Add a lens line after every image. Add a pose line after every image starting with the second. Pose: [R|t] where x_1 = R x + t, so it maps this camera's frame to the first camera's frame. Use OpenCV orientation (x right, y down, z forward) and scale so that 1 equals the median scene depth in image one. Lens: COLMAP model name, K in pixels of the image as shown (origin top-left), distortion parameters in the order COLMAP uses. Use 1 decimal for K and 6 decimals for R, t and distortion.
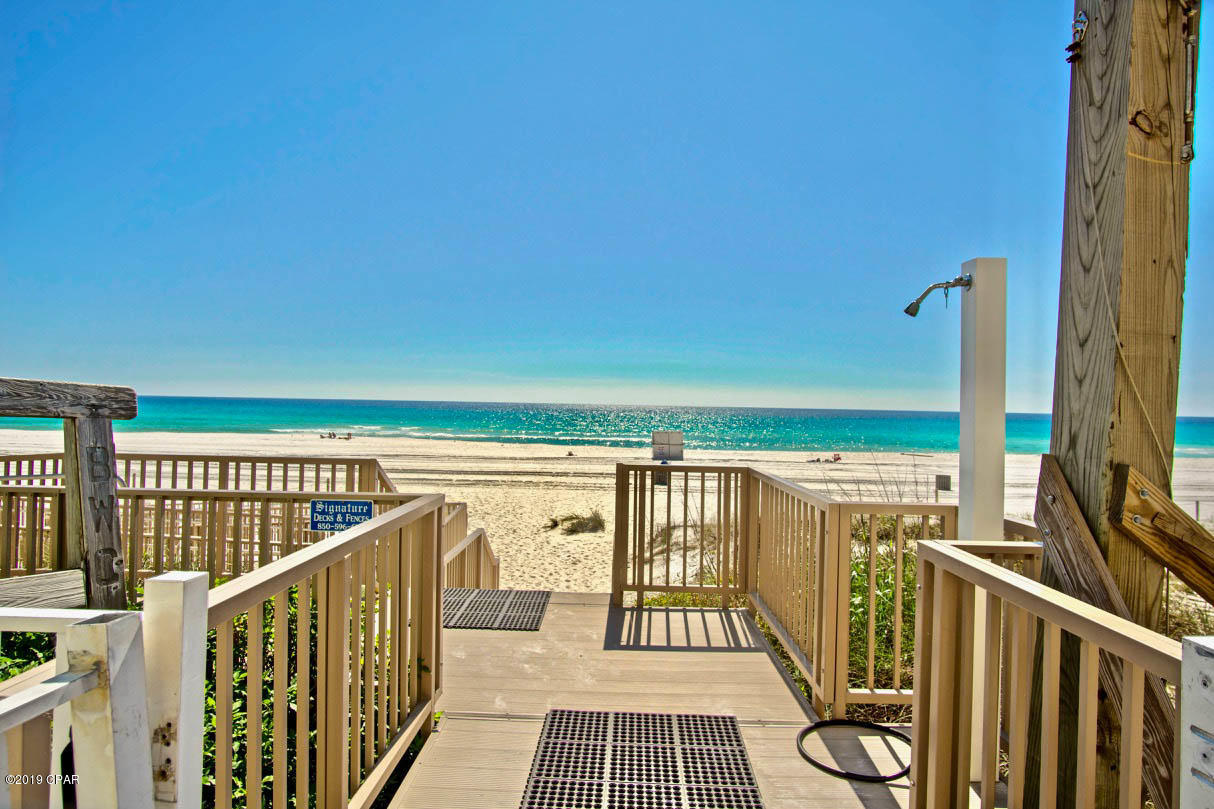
lens RADIAL K [[644.3, 0, 607.1], [0, 644.3, 399.7], [0, 0, 1]] dist [-0.016571, -0.000243]
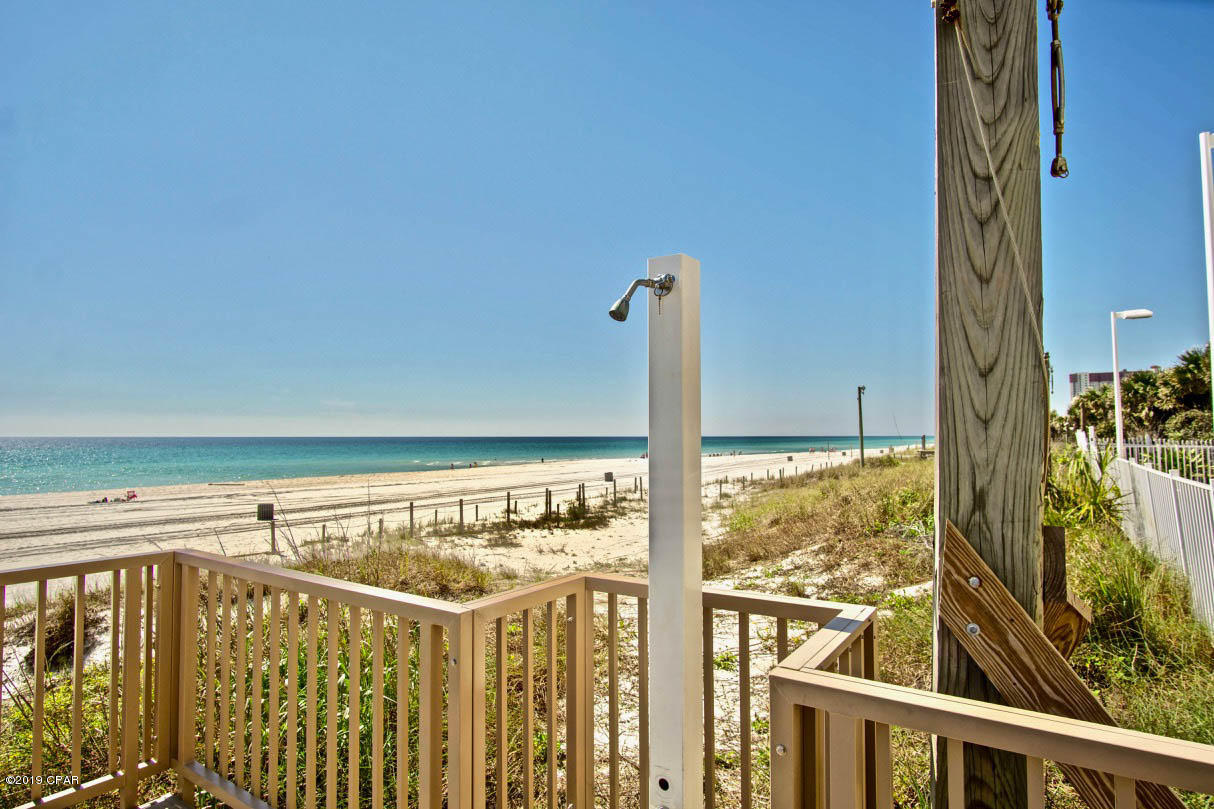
lens RADIAL K [[644.3, 0, 607.1], [0, 644.3, 399.7], [0, 0, 1]] dist [-0.016571, -0.000243]
pose [[0.553713, 0.023772, 0.832368, -0.161928], [0.010227, 0.999323, -0.035343, -0.032997], [-0.832645, 0.028083, 0.553095, 0.956440]]
